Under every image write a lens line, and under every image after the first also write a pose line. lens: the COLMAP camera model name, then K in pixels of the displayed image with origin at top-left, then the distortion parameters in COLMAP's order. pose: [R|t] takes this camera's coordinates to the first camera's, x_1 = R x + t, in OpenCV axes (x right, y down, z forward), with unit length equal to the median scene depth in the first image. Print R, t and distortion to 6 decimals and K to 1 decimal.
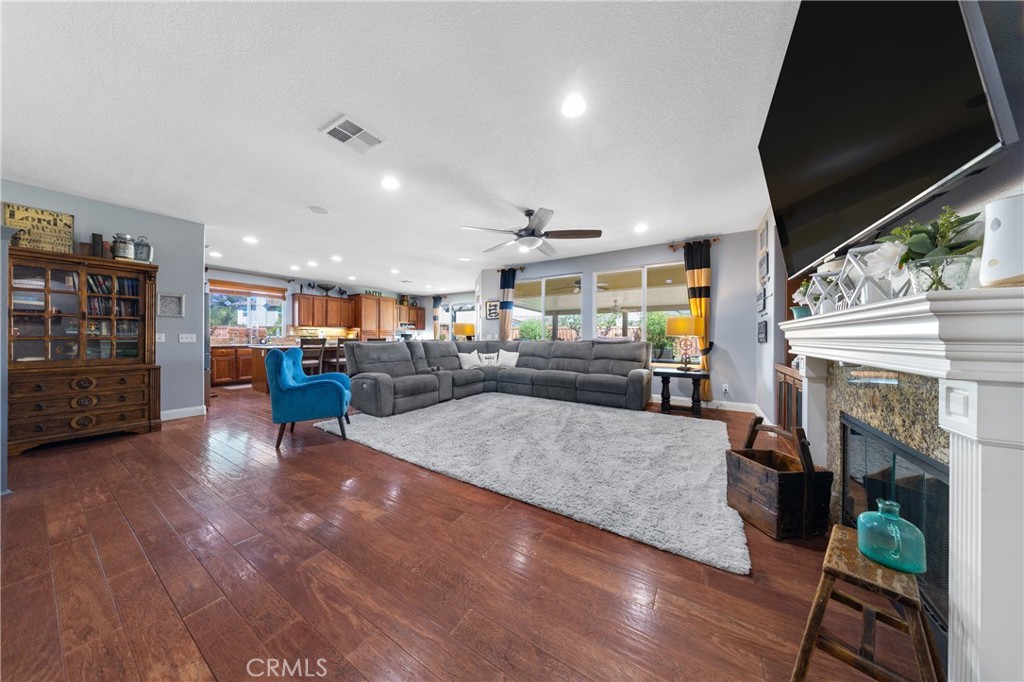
lens RADIAL K [[289.6, 0, 510.4], [0, 289.6, 332.3], [0, 0, 1]] dist [0.001697, -0.000166]
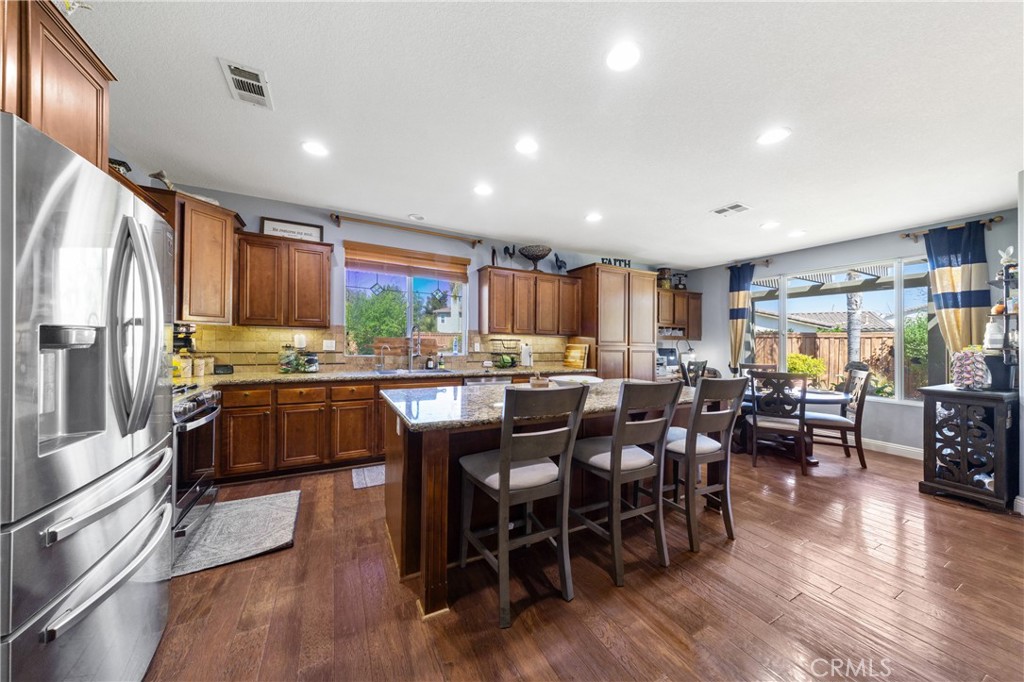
lens RADIAL K [[336.0, 0, 513.3], [0, 336.0, 341.2], [0, 0, 1]] dist [0.005441, -0.000107]
pose [[0.850729, 0.008194, -0.525541, -0.446163], [-0.004931, 0.999959, 0.007609, -0.014005], [0.525582, -0.003881, 0.850734, 0.607201]]
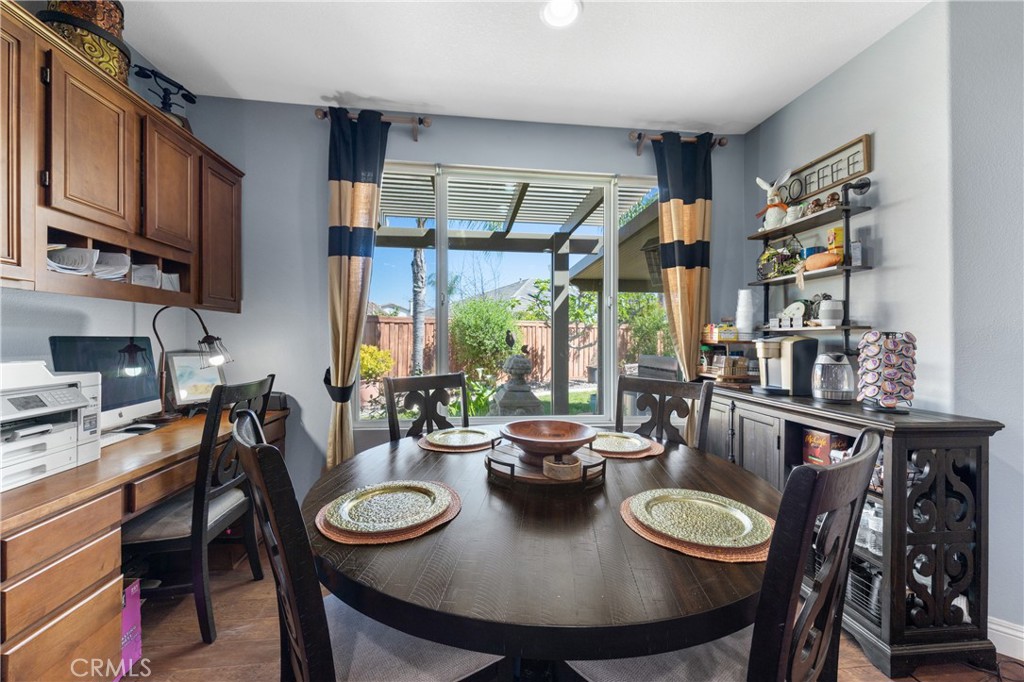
lens RADIAL K [[386.3, 0, 506.4], [0, 386.3, 339.5], [0, 0, 1]] dist [-0.000382, -0.000282]
pose [[0.796396, 0.003709, 0.604764, -0.514228], [-0.015727, 0.999770, 0.014579, 0.004540], [-0.604571, -0.021122, 0.796271, 1.234609]]
